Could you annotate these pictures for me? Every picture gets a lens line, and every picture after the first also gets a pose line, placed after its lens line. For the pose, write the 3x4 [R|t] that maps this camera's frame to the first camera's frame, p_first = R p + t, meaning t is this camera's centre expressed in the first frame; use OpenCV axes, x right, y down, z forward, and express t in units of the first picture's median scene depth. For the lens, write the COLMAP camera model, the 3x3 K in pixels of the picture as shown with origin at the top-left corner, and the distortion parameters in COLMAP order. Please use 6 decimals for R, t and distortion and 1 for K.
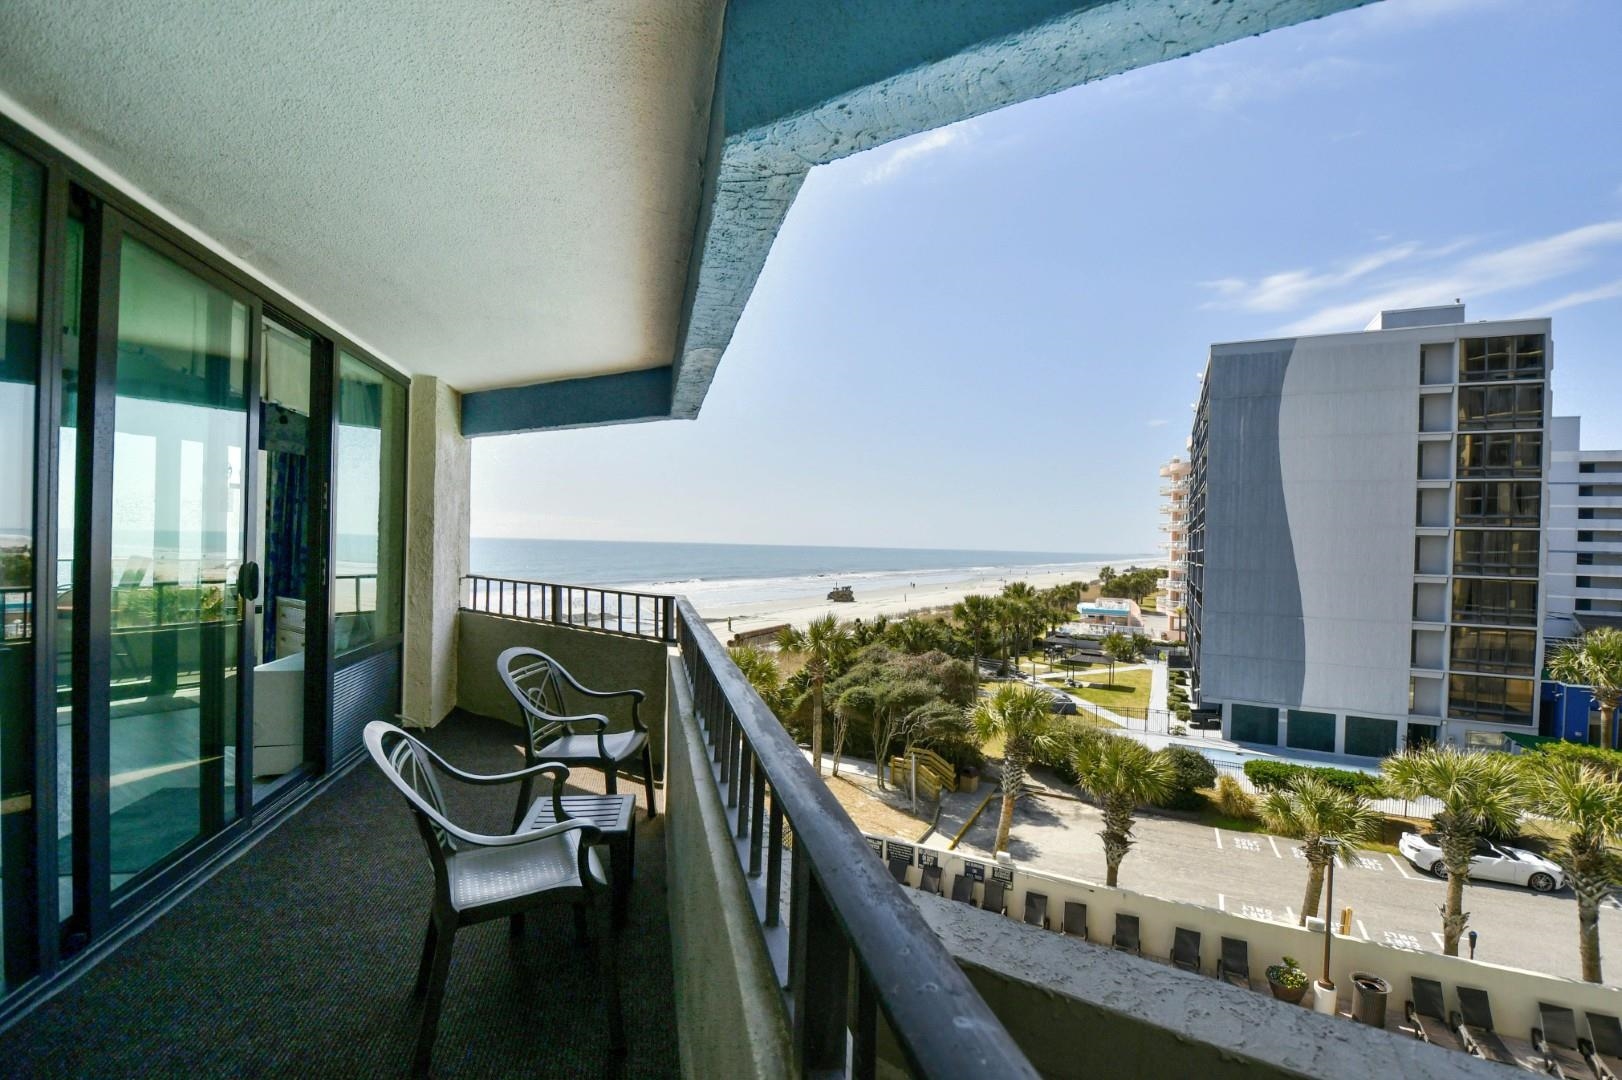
lens RADIAL K [[710.4, 0, 818.4], [0, 710.4, 550.4], [0, 0, 1]] dist [-0.000295, -0.015013]
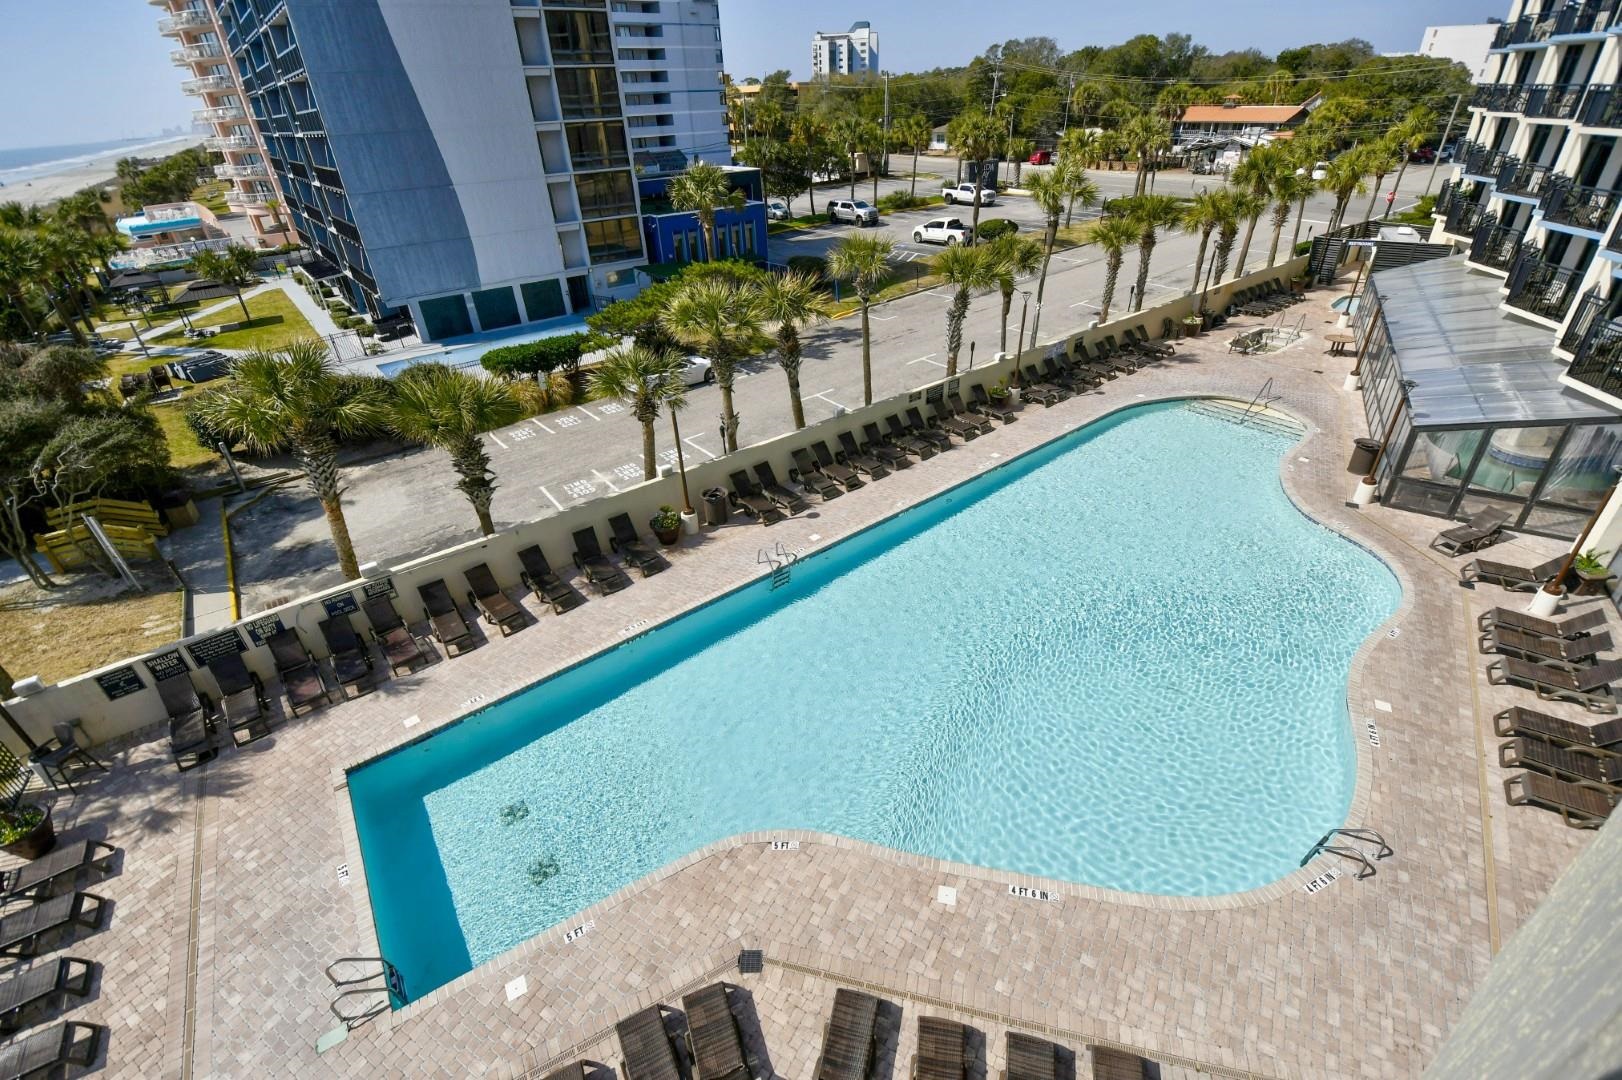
lens RADIAL K [[710.4, 0, 818.4], [0, 710.4, 550.4], [0, 0, 1]] dist [-0.000295, -0.015013]
pose [[0.414453, -0.520140, 0.746782, -0.064414], [0.049517, 0.832249, 0.552187, 0.005491], [-0.908722, -0.191877, 0.370684, 0.162338]]
